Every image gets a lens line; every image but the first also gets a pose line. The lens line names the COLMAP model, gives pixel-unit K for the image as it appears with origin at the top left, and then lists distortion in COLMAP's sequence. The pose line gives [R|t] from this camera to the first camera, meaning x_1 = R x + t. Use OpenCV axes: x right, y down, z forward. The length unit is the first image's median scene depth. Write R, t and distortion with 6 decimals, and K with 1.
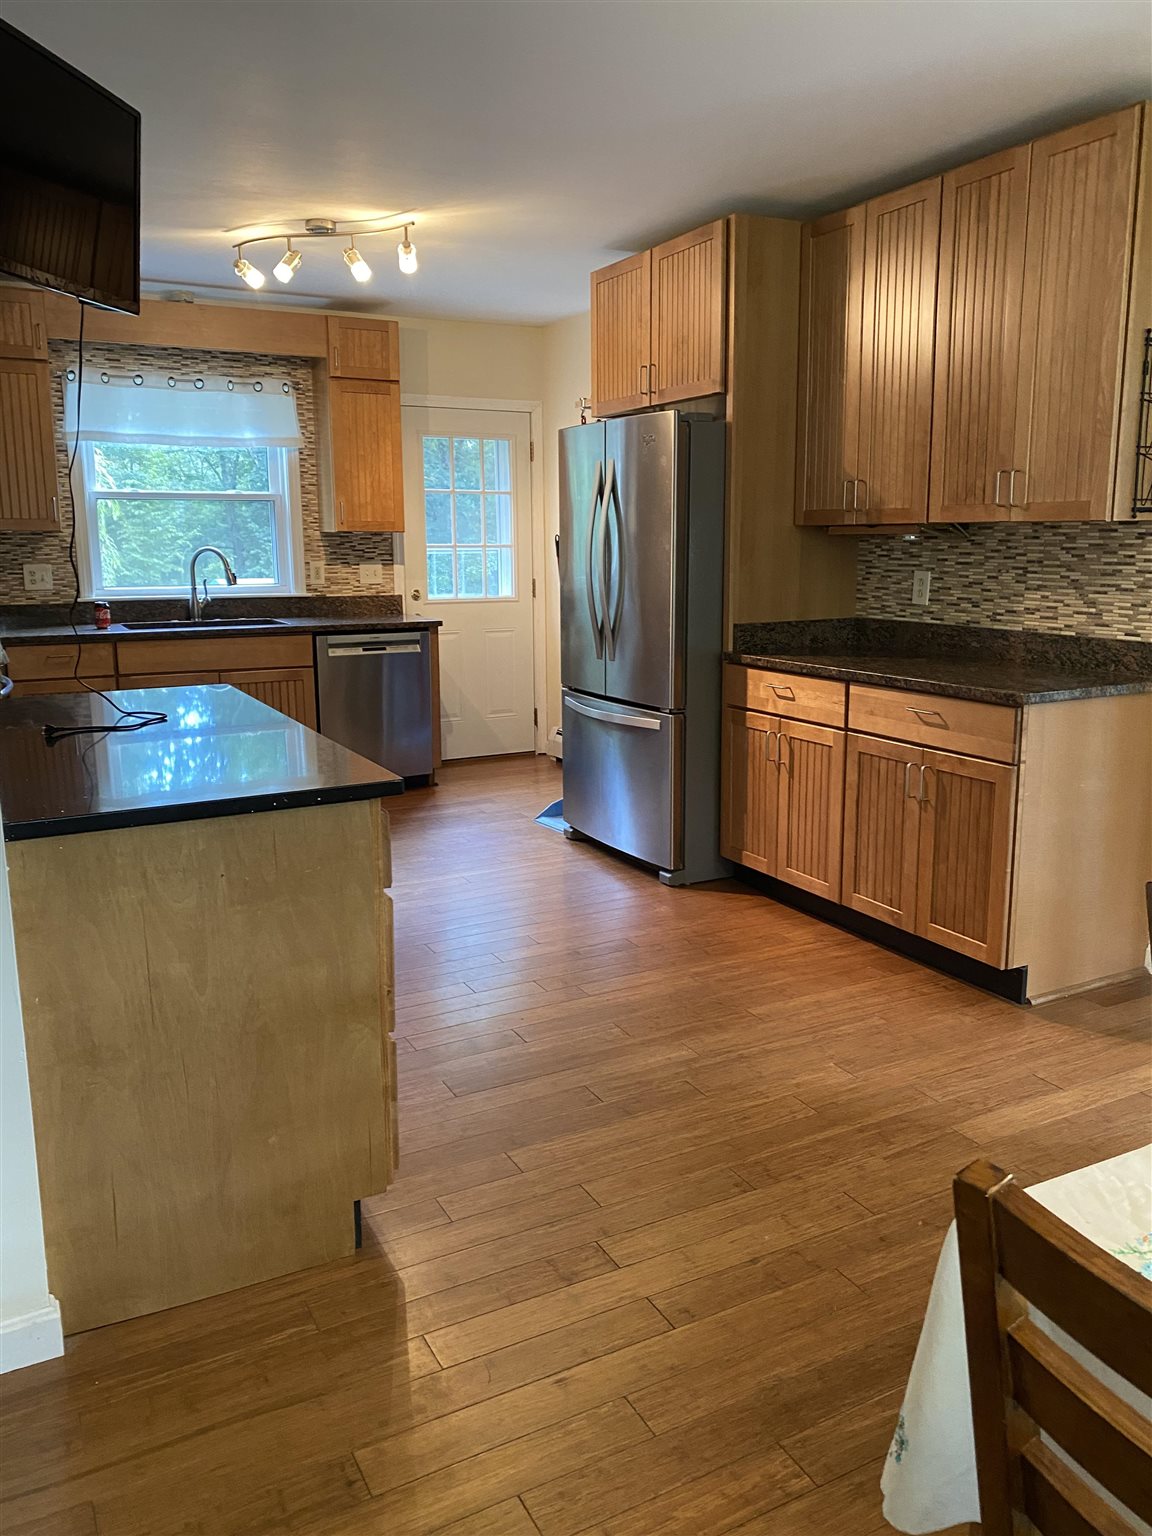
lens RADIAL K [[1185.8, 0, 576.0], [0, 1185.8, 768.0], [0, 0, 1]] dist [0.046362, 0.000313]
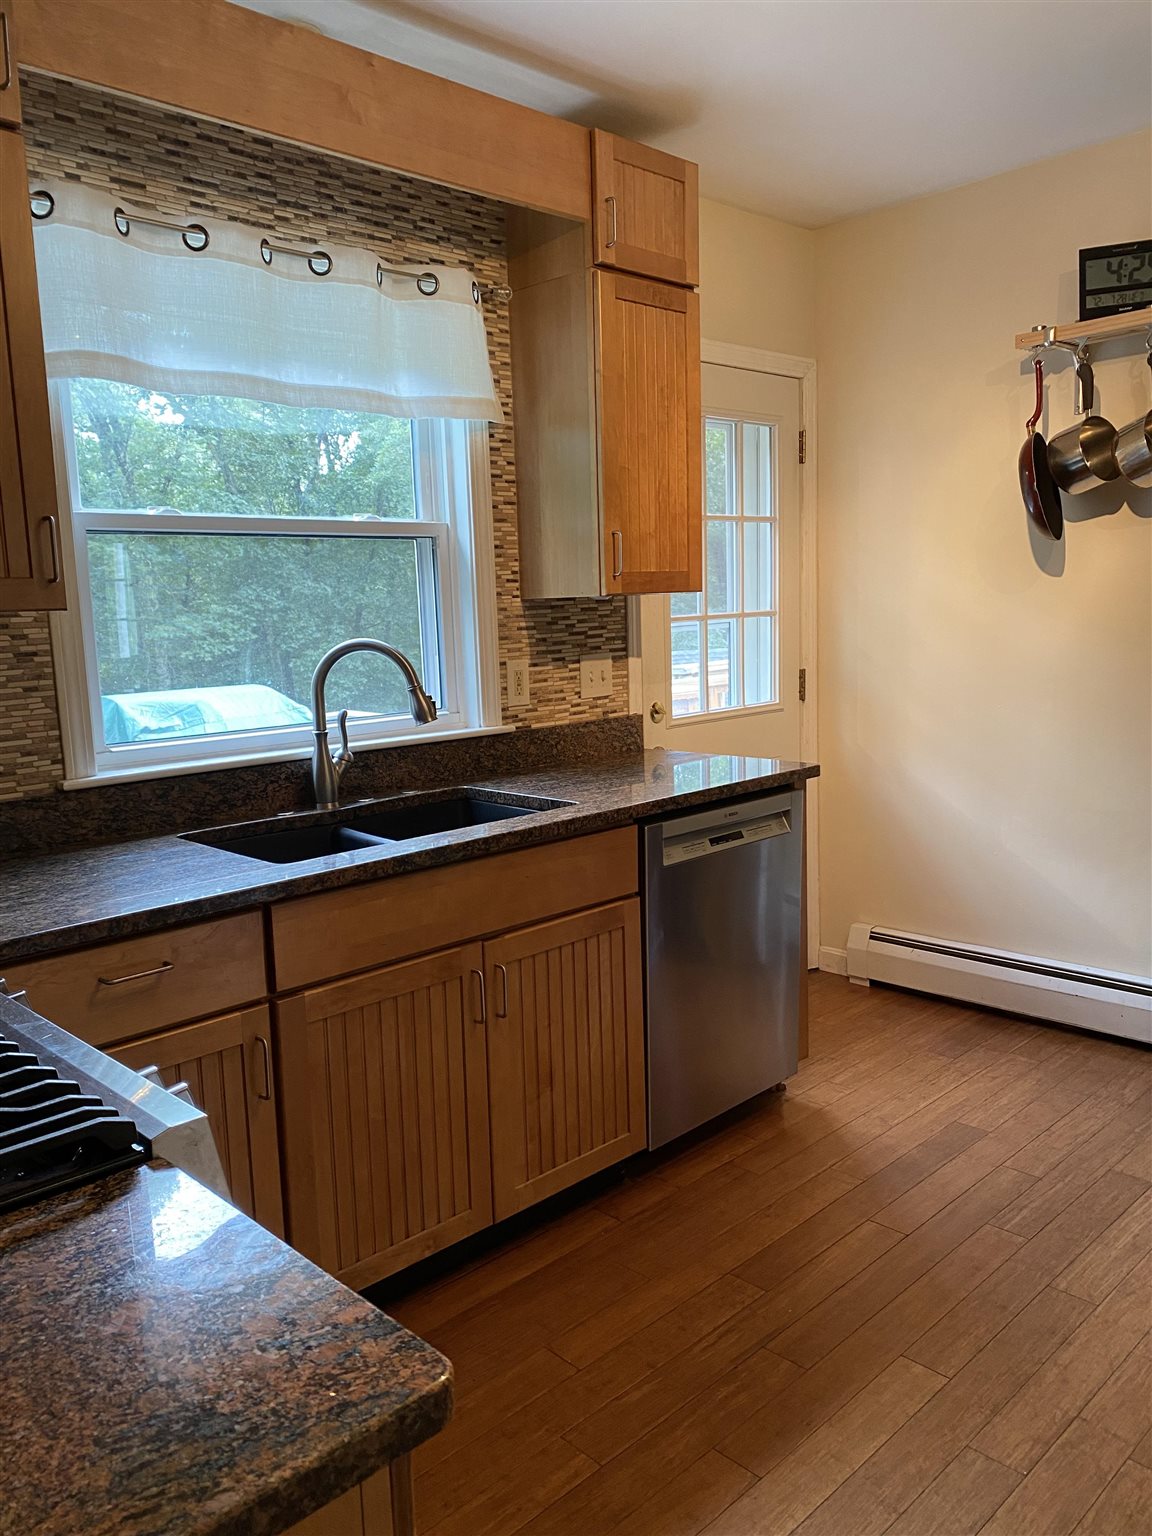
lens RADIAL K [[1179.5, 0, 572.4], [0, 1179.5, 803.6], [0, 0, 1]] dist [0.040196, -0.002476]
pose [[0.960894, -0.078868, 0.265448, -0.336555], [0.086633, 0.996084, -0.017650, -0.106063], [-0.263016, 0.039956, 0.963964, 0.539048]]
